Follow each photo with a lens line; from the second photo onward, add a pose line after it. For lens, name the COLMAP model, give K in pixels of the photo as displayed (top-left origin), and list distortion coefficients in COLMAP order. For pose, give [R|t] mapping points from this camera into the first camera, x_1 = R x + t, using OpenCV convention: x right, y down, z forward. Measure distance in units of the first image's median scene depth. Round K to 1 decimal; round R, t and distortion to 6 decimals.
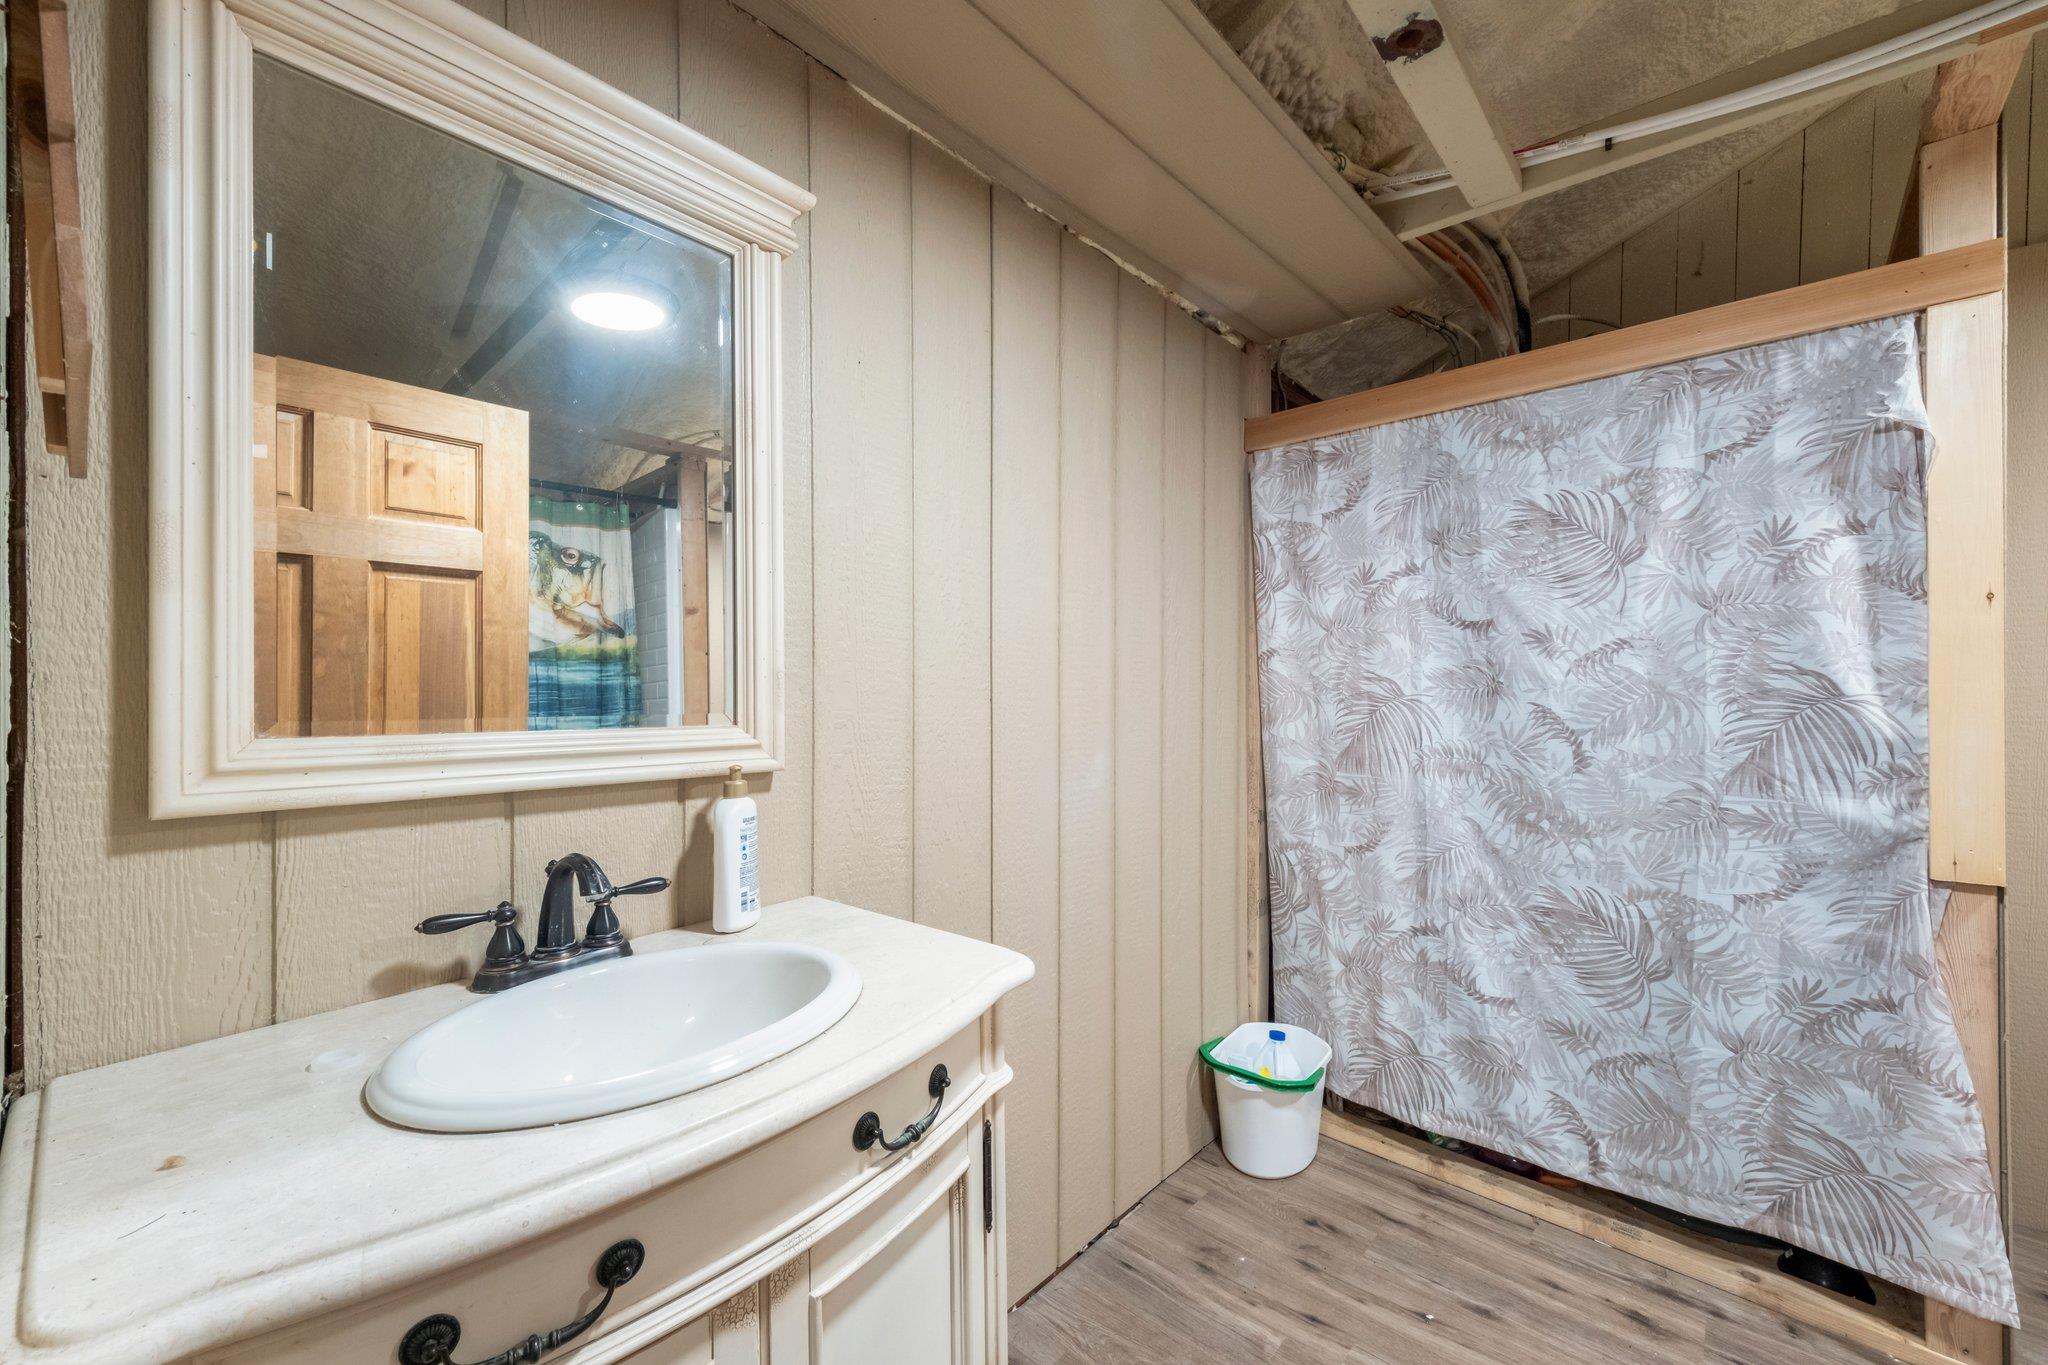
lens RADIAL K [[812.3, 0, 1036.5], [0, 812.3, 691.6], [0, 0, 1]] dist [0.005574, -0.000625]
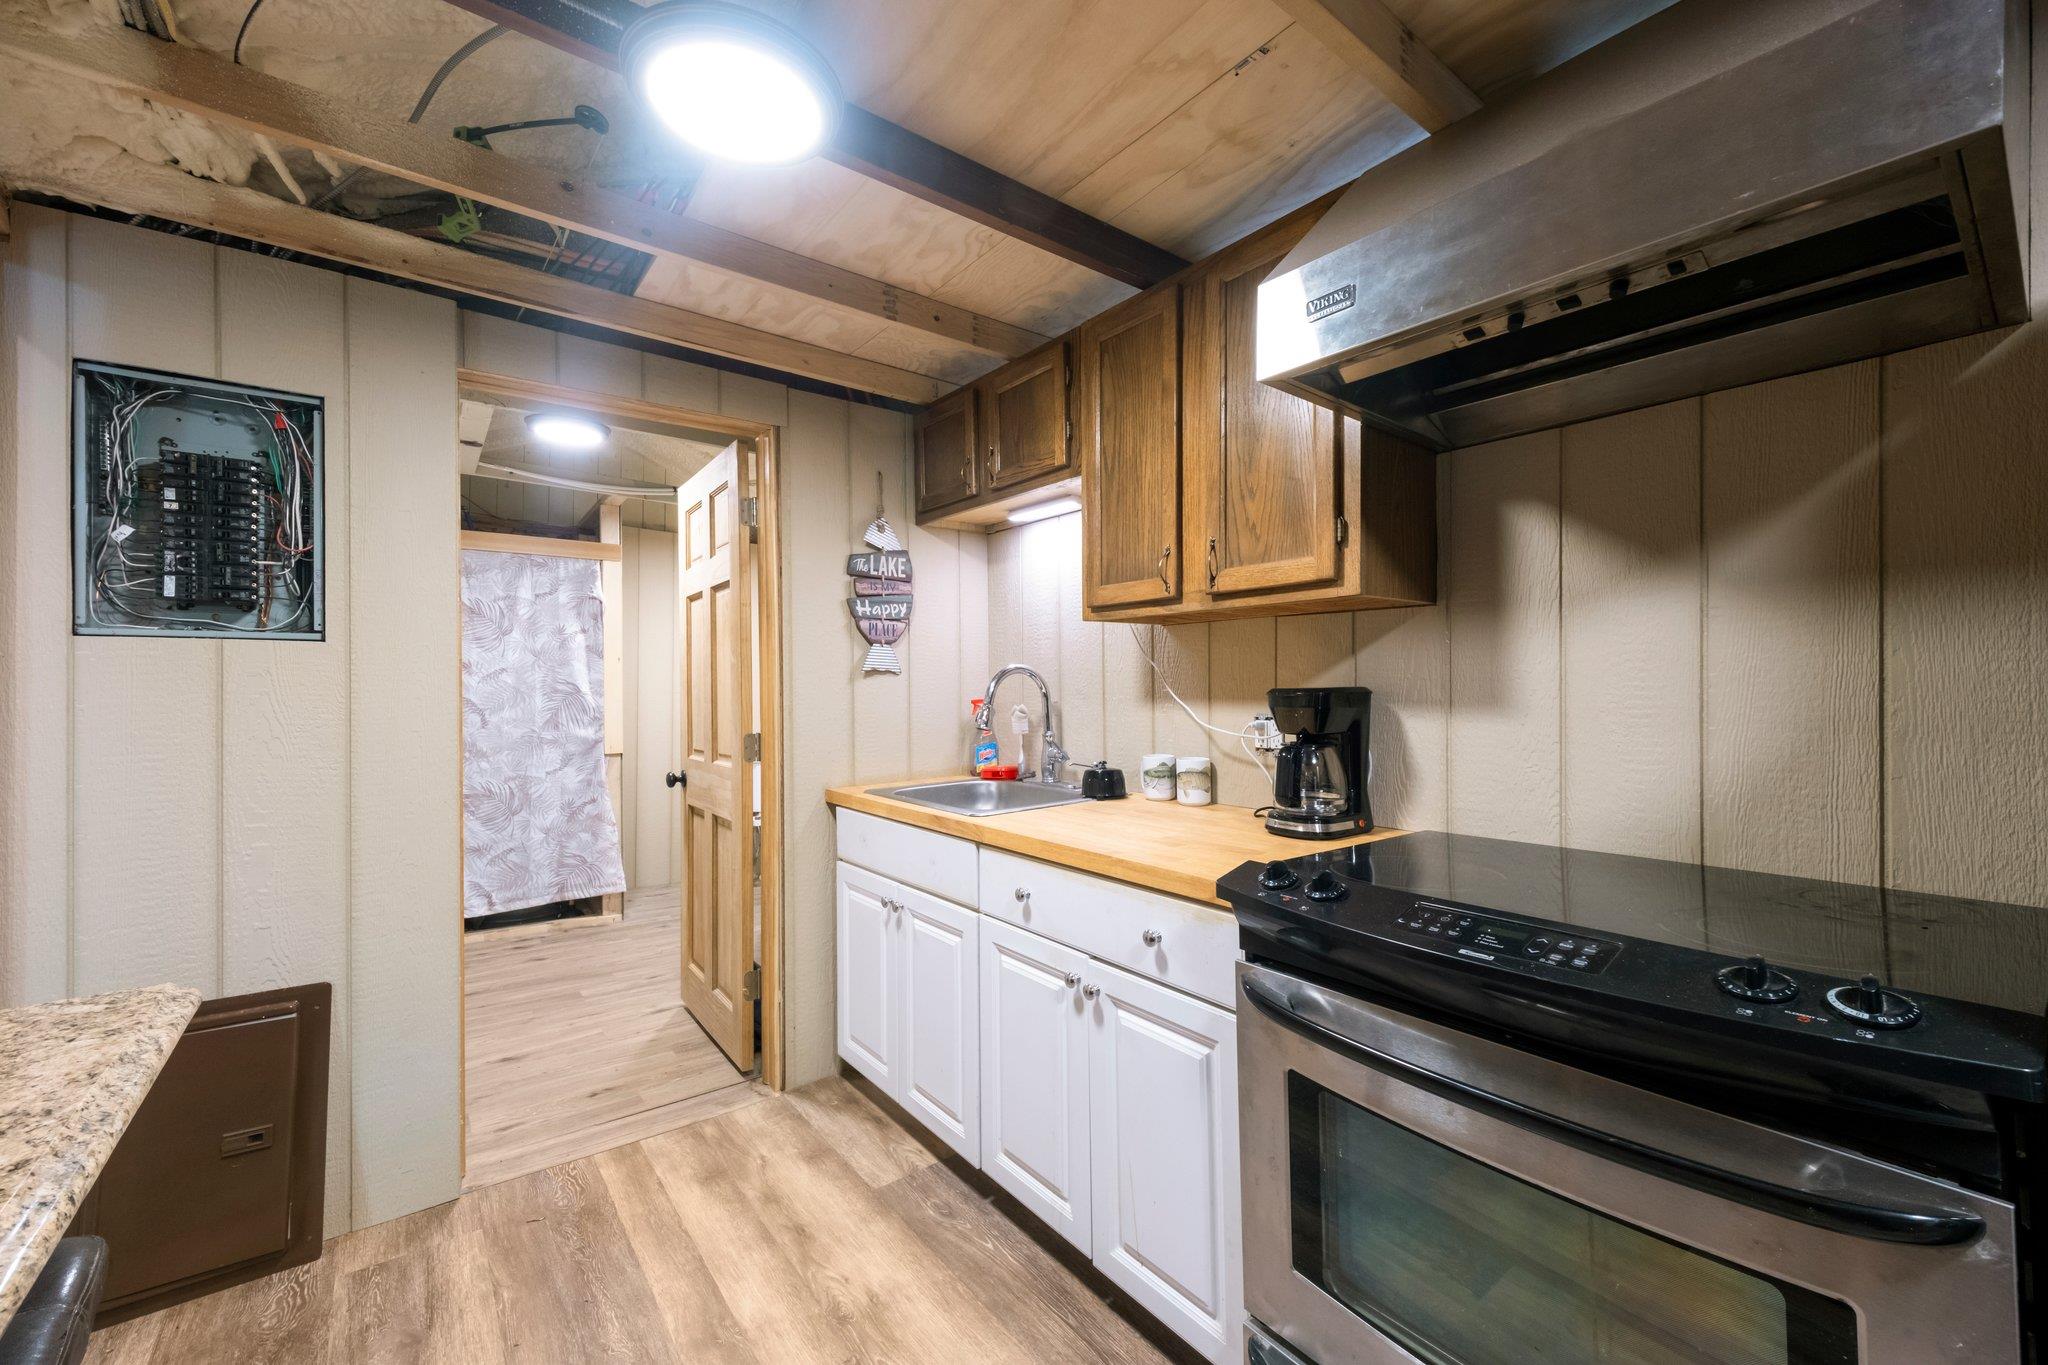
lens RADIAL K [[812.3, 0, 1032.5], [0, 812.3, 682.1], [0, 0, 1]] dist [0.005574, -0.000625]
pose [[0.175943, 0.001613, 0.984399, -1.374727], [0.006034, 0.999978, -0.002717, -0.010853], [-0.984382, 0.006418, 0.175930, -0.936092]]
